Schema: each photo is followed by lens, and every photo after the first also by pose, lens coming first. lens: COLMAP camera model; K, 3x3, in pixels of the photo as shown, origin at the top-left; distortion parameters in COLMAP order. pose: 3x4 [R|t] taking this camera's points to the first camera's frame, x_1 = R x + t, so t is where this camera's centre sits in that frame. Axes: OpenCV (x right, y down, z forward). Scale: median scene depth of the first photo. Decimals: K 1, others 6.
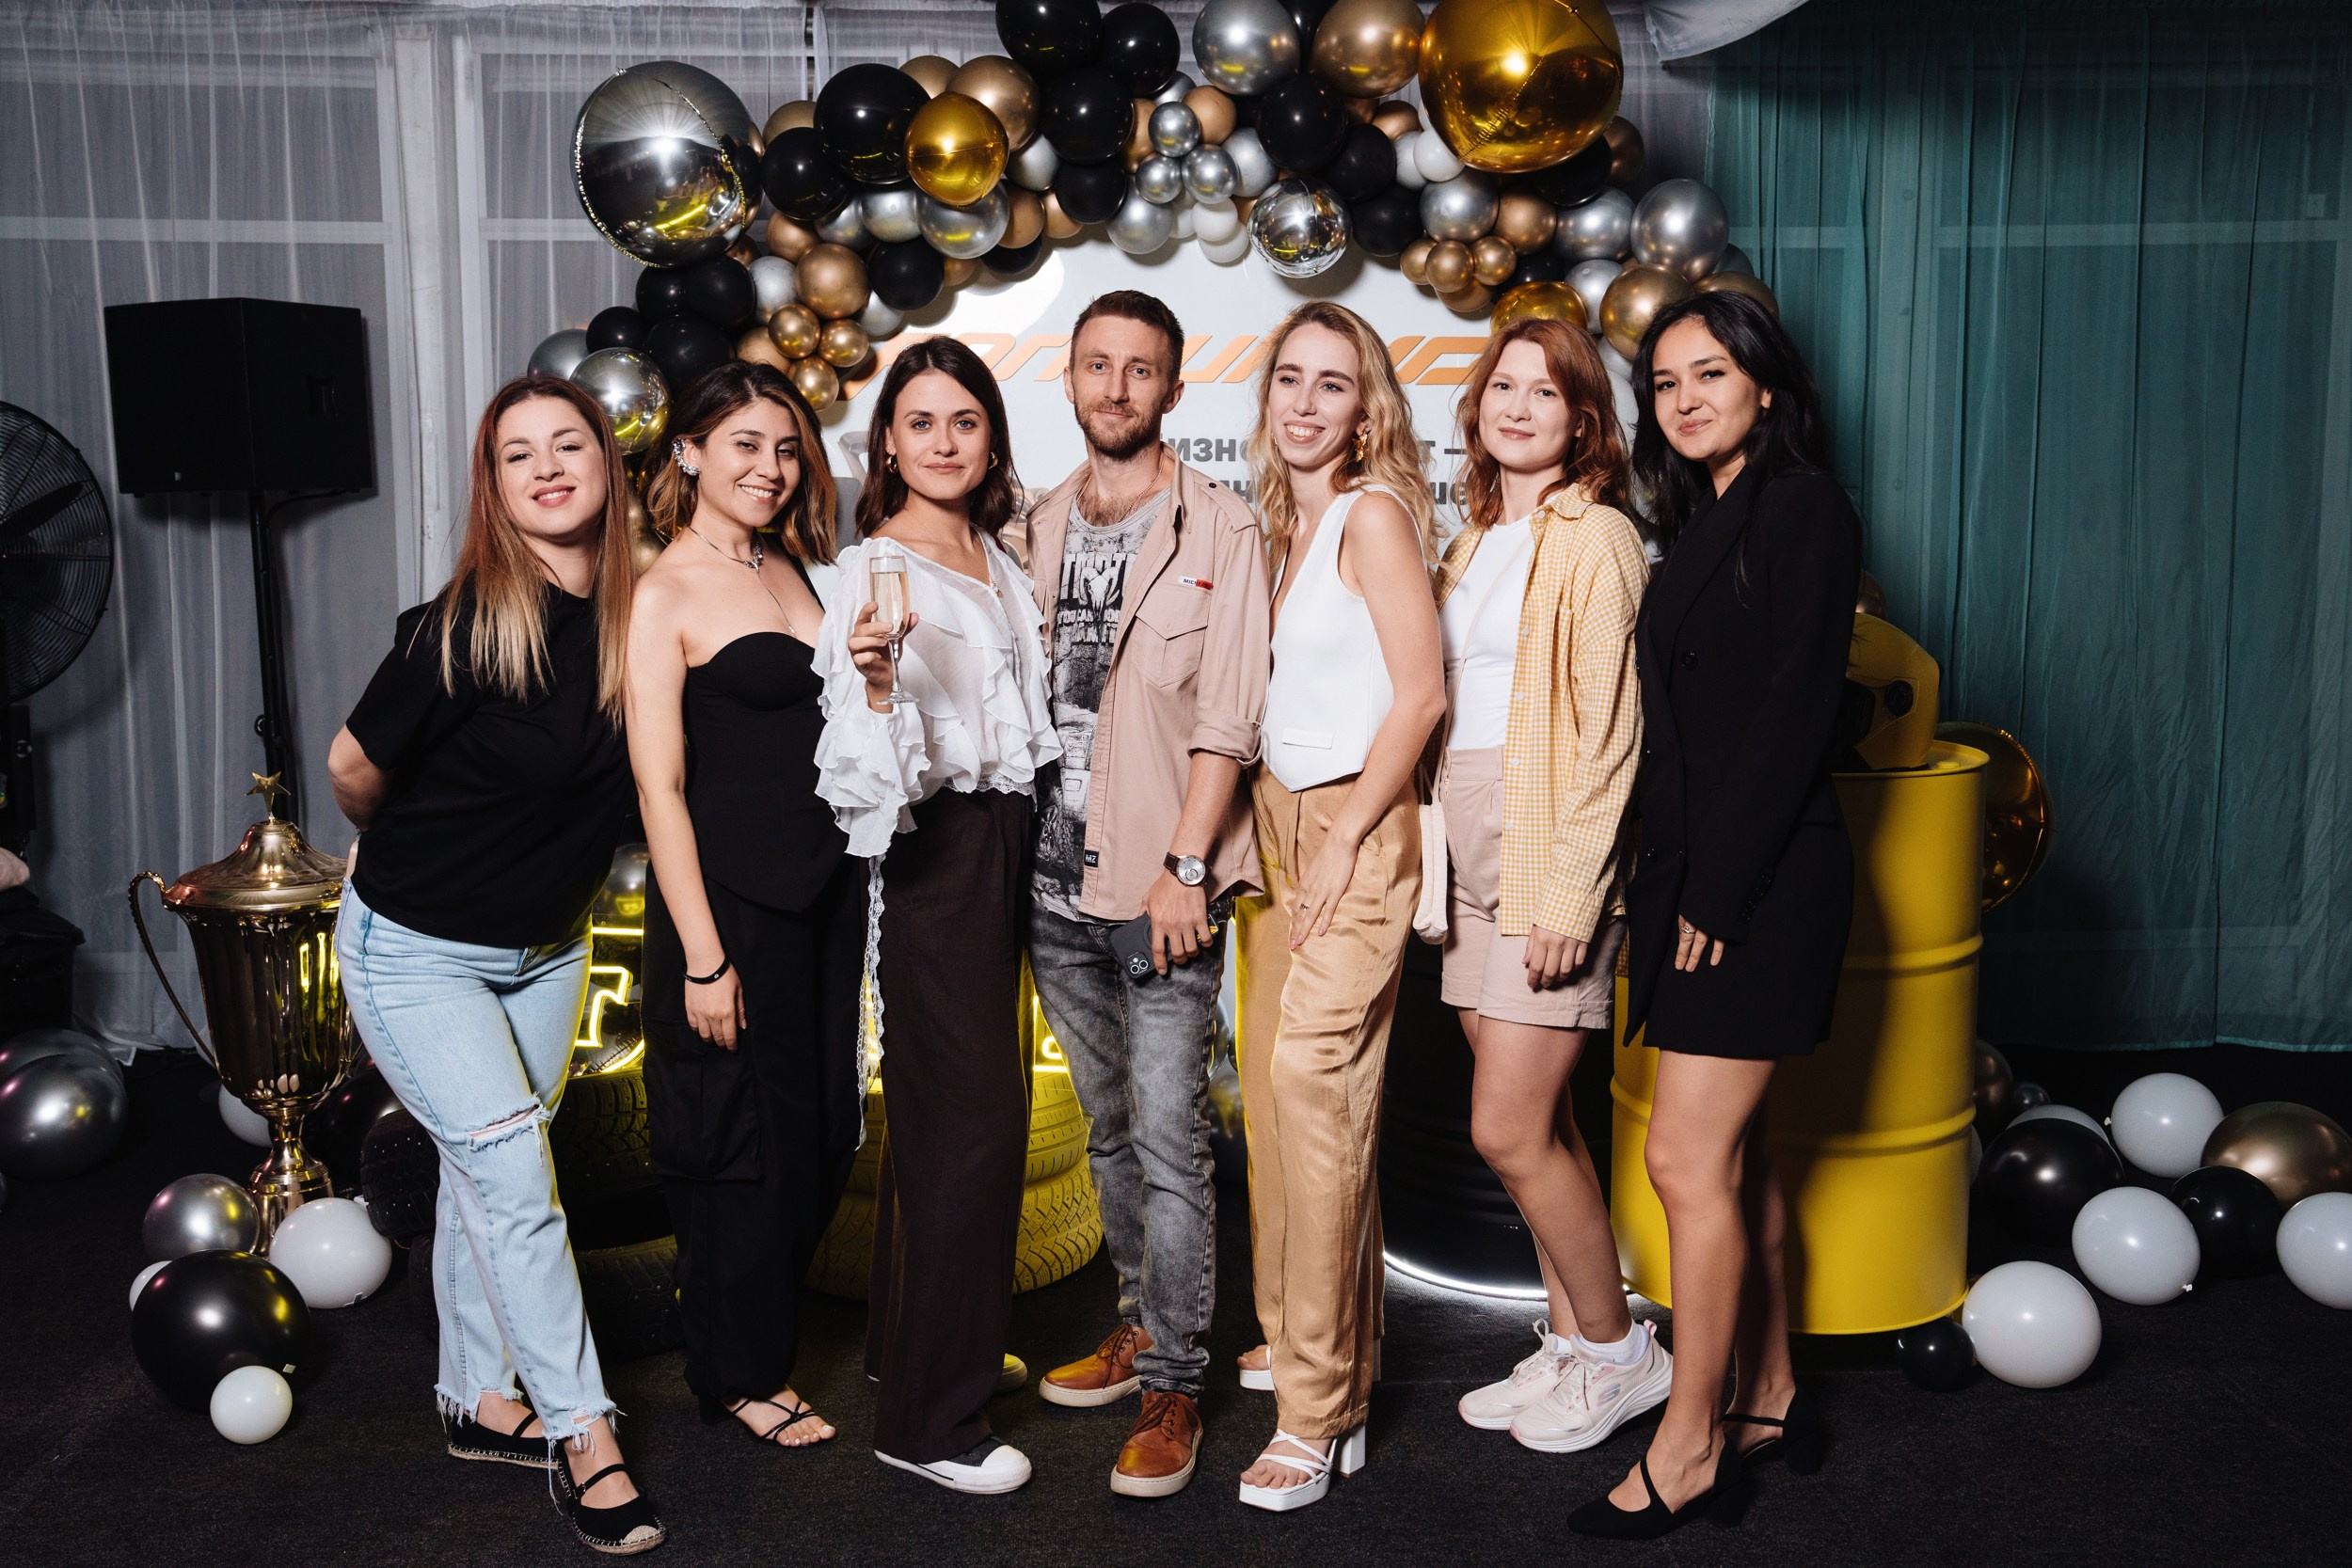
lens RADIAL K [[2245.8, 0, 1164.2], [0, 2245.8, 773.5], [0, 0, 1]] dist [-0.017284, 0.119630]
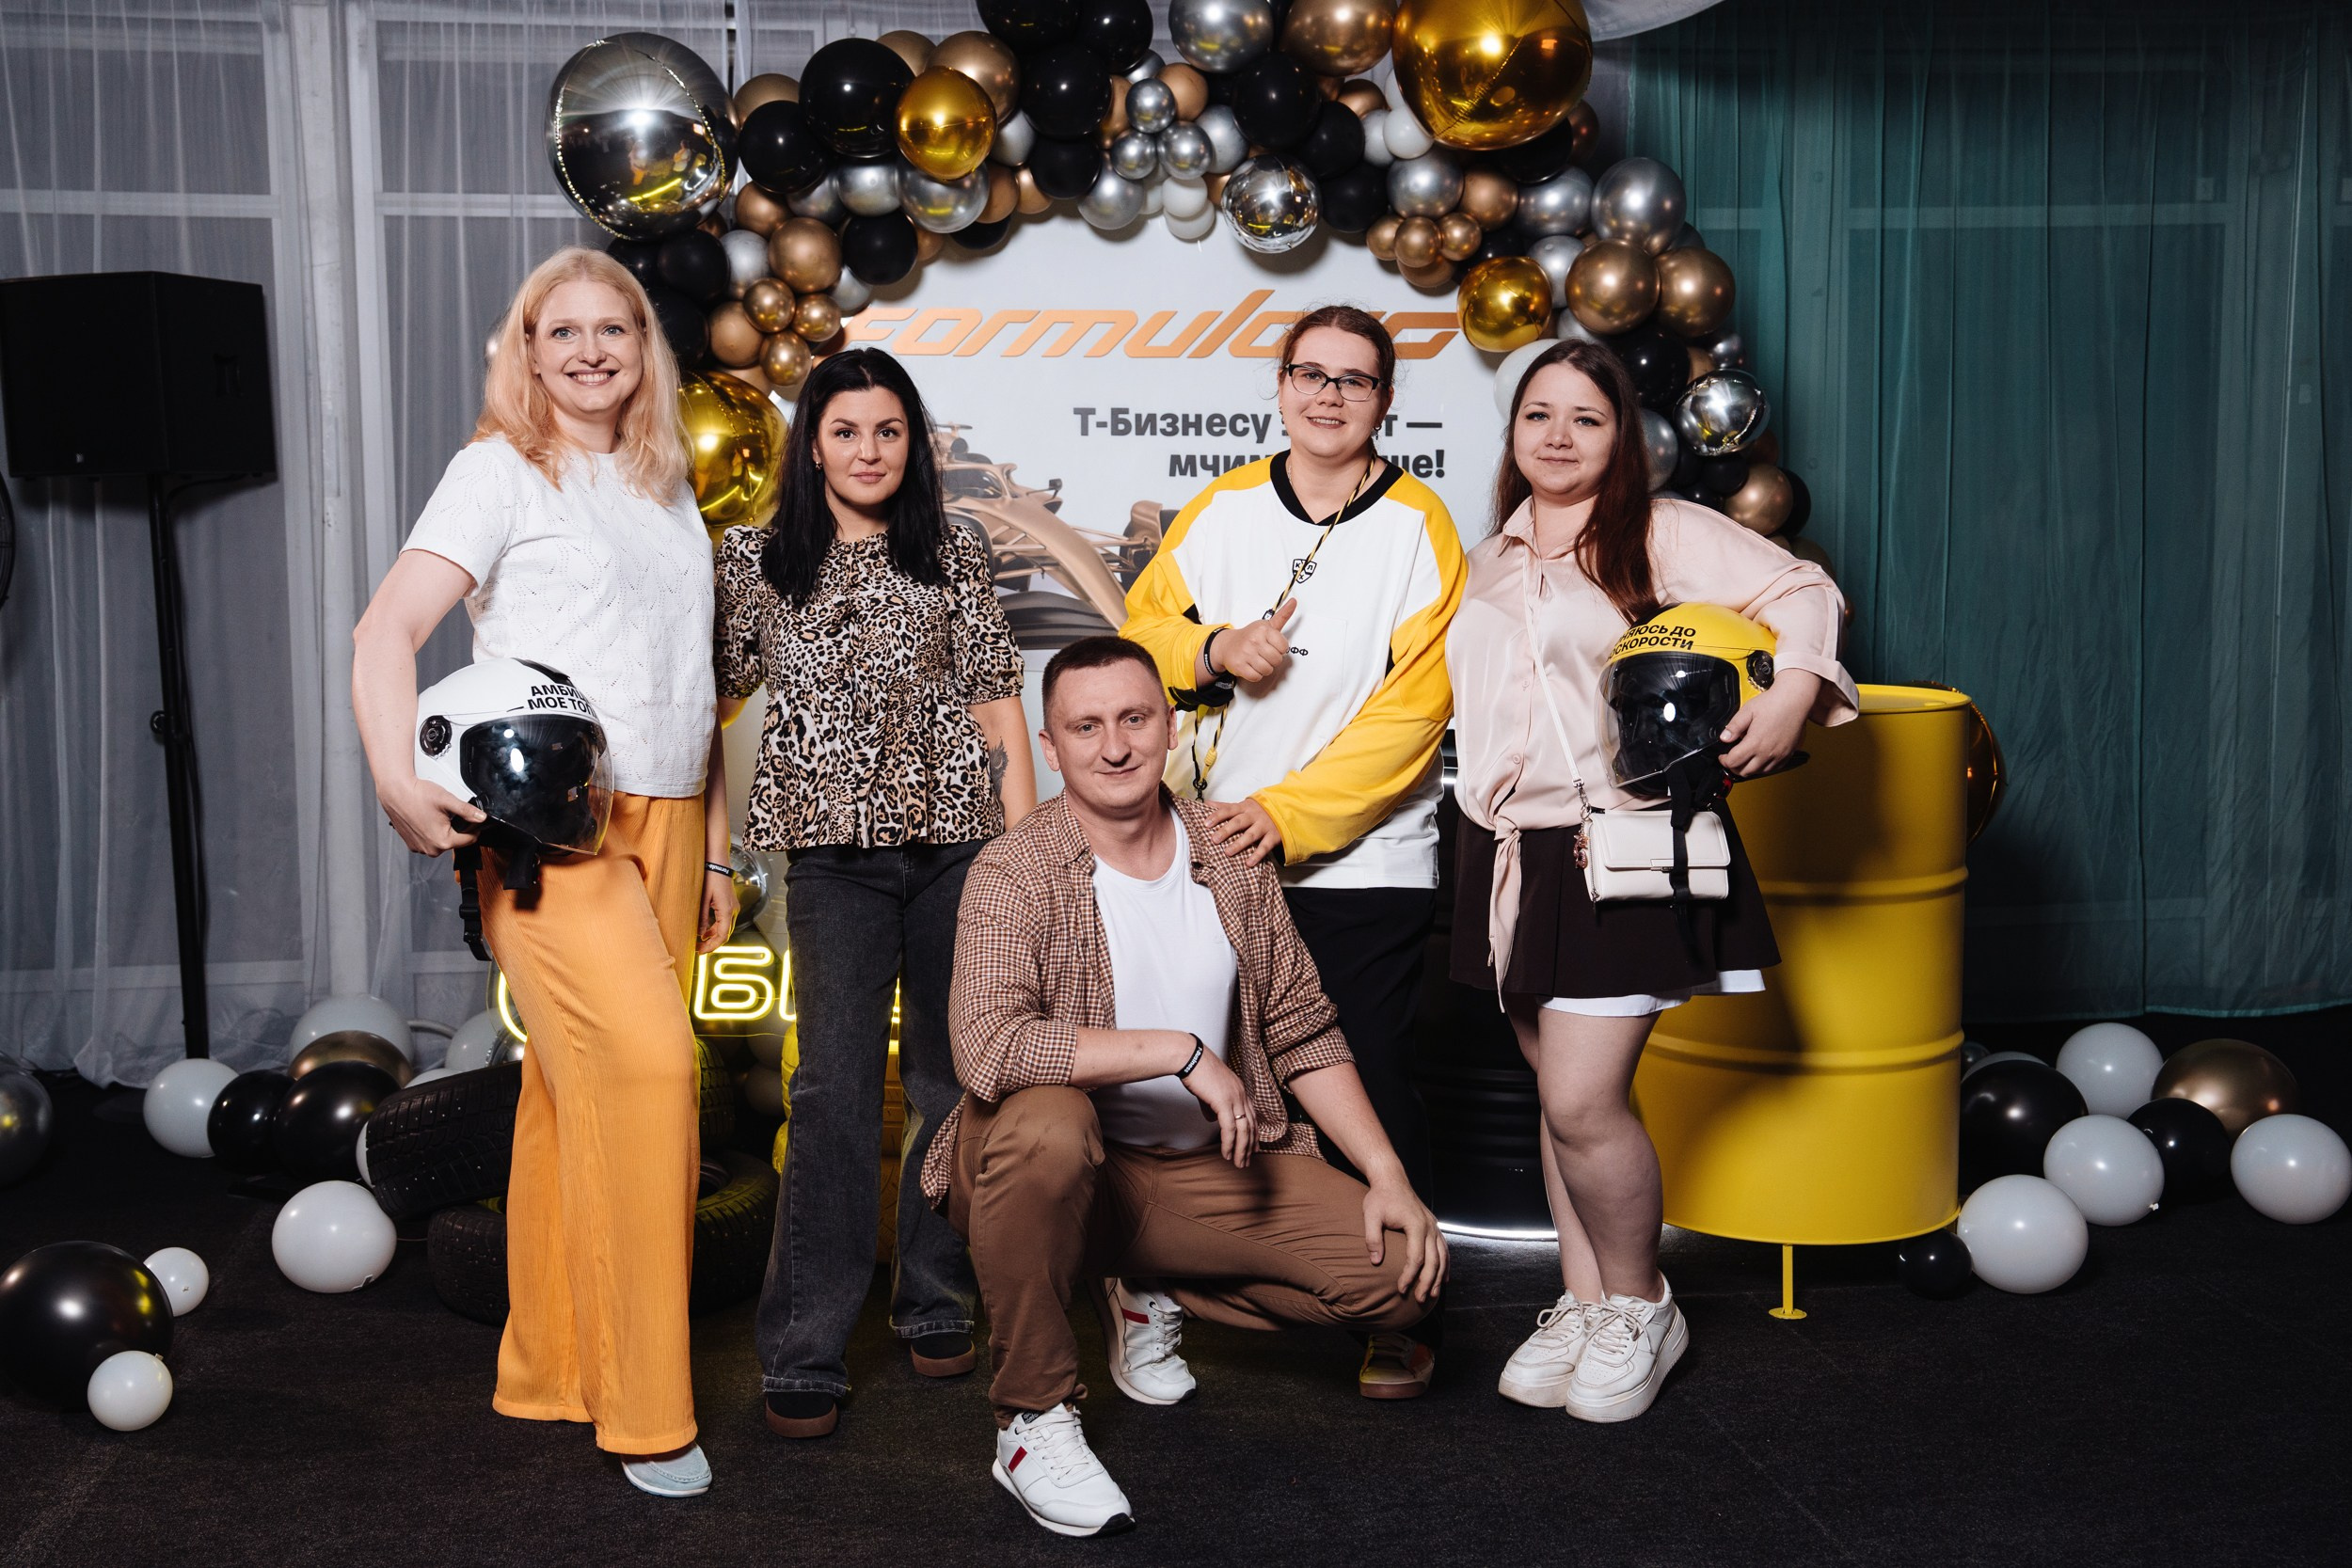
lens RADIAL K [[2514.1, 0, 1138.7], [0, 2514.1, 768.7], [0, 0, 1]] dist [0.015050, 0.138877]
pose [[0.995792, -0.016023, 0.090229, -0.105732], [0.018208, 0.999559, -0.023451, 0.037764], [-0.089814, 0.024996, 0.995645, -0.121363]]
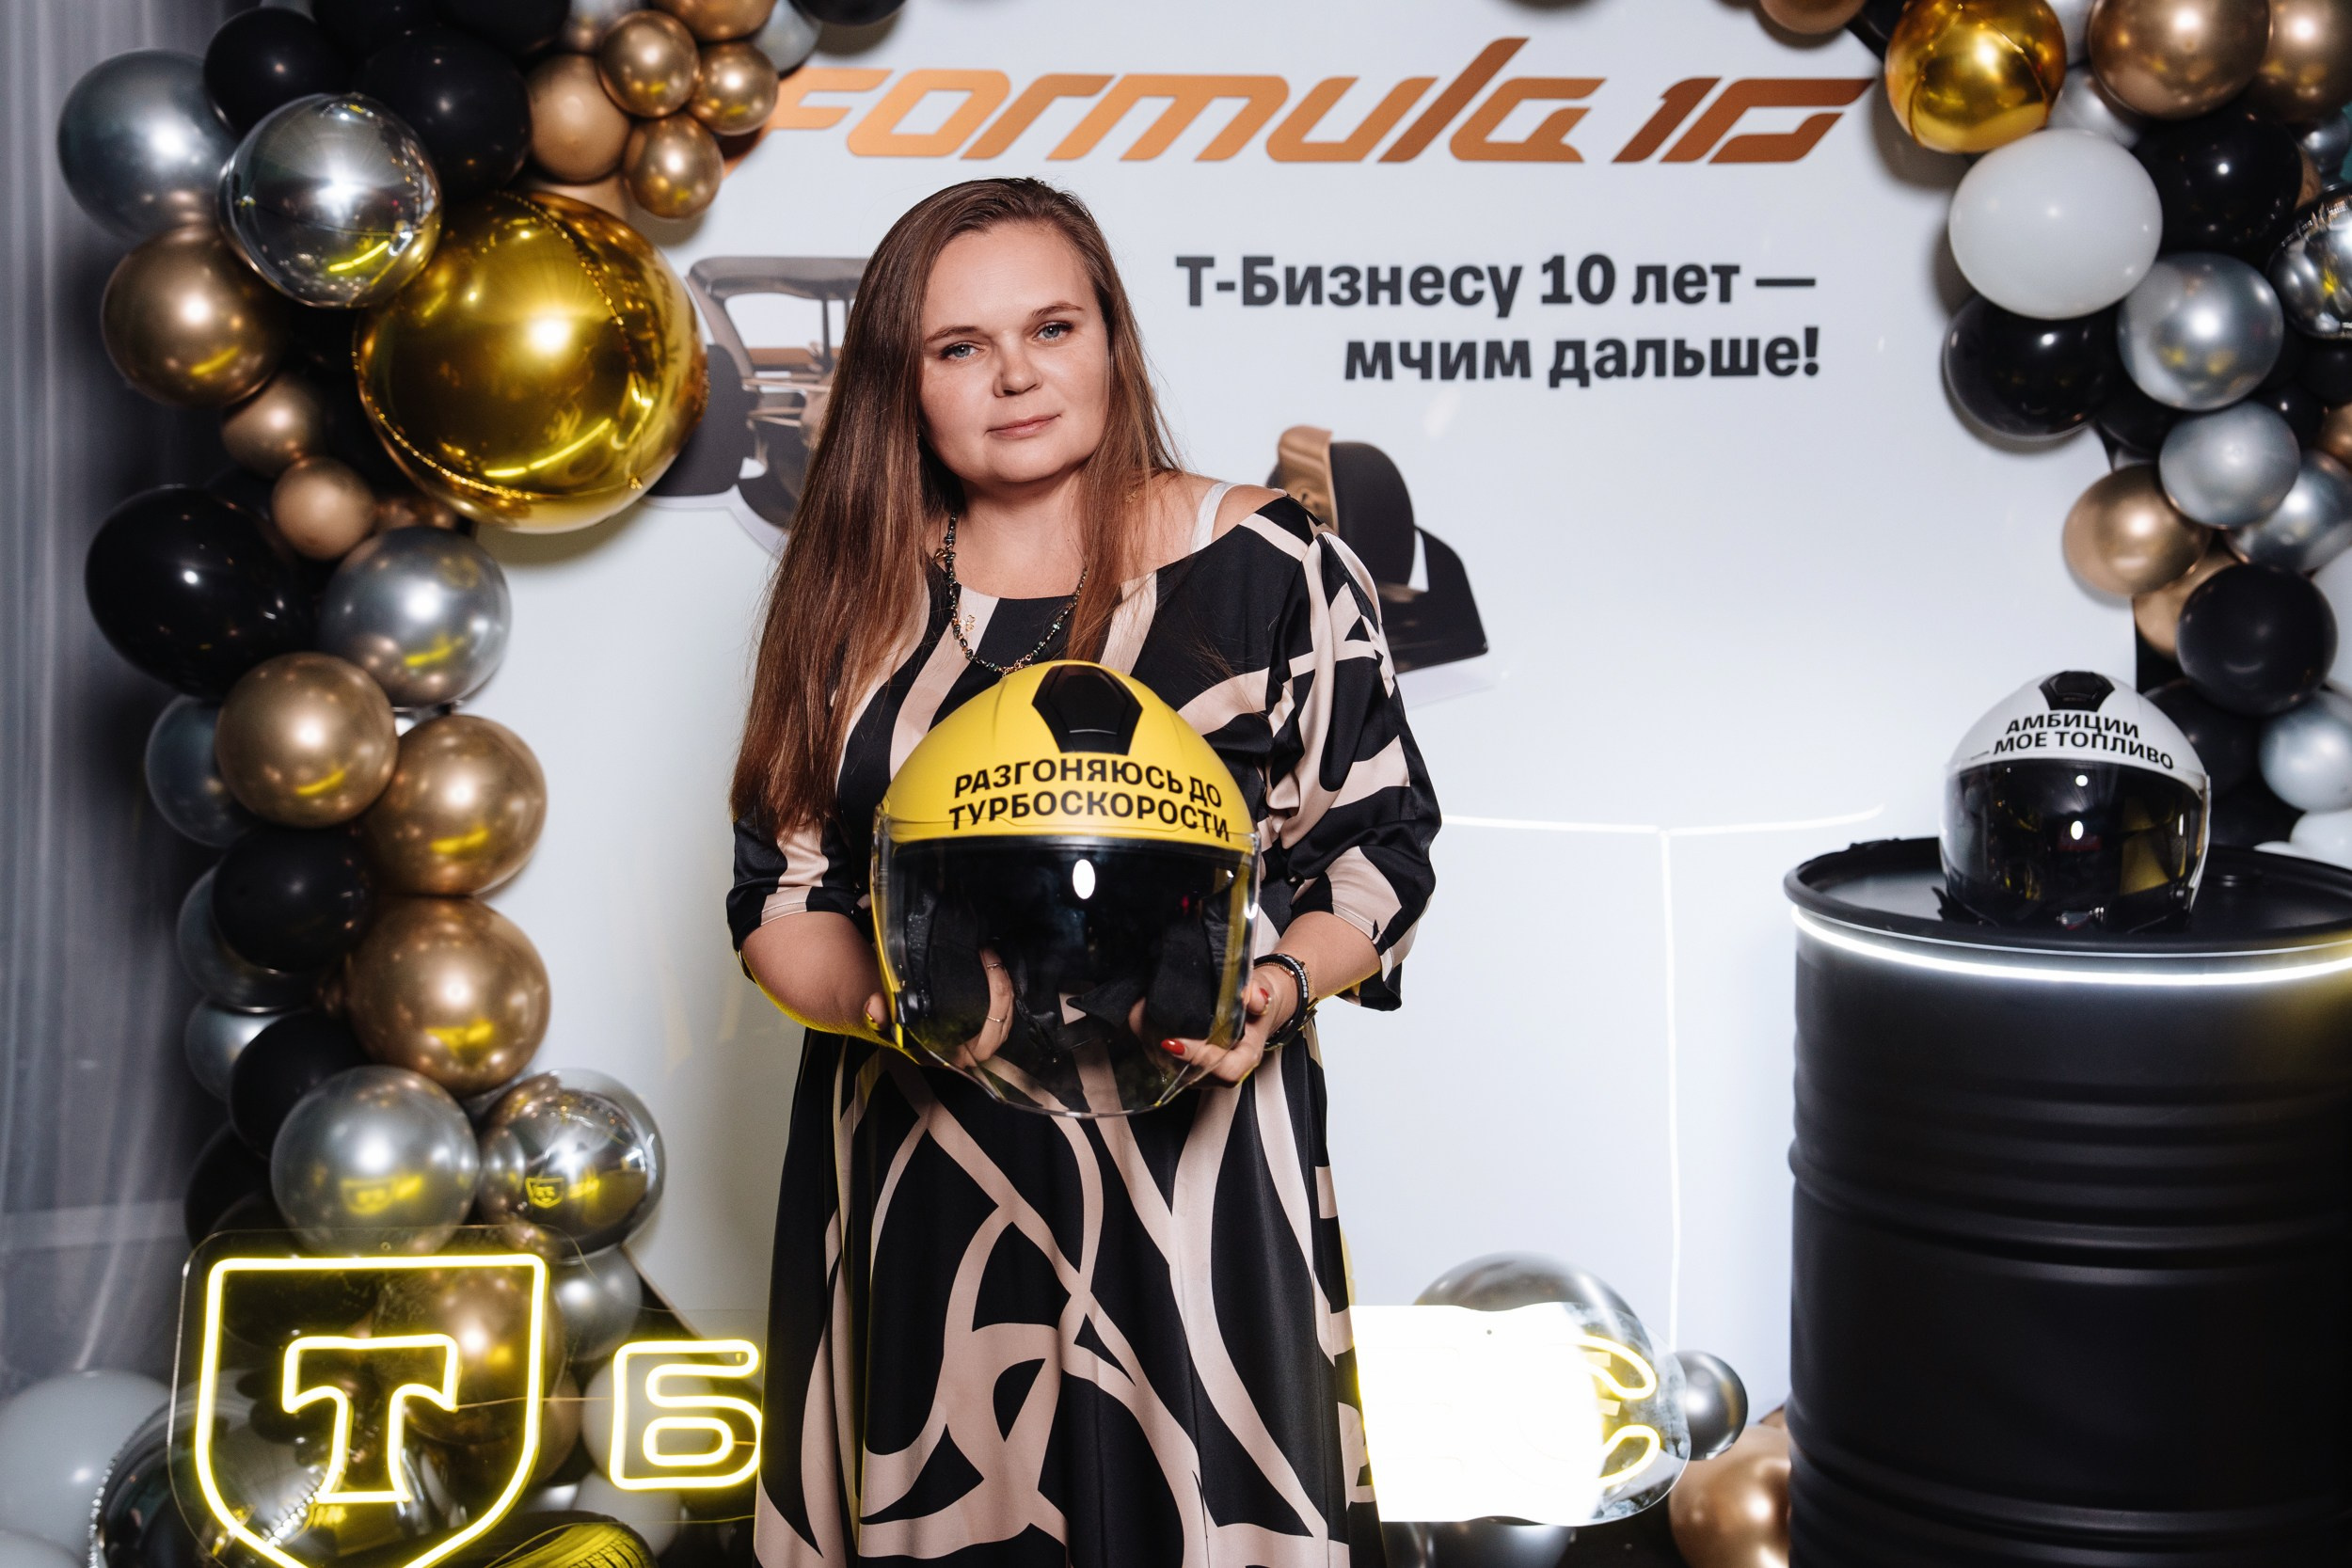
lens RADIAL K [[3406.0, 0, 1066.6], [0, 3406.0, 751.6], [0, 0, 1]] dist [0.121713, 0.111047]
pose [[0.972578, -0.039621, 0.229179, -0.259023], [0.038568, 0.999215, 0.009076, -0.042076], [-0.229359, 0.000011, 0.973342, 0.208933]]
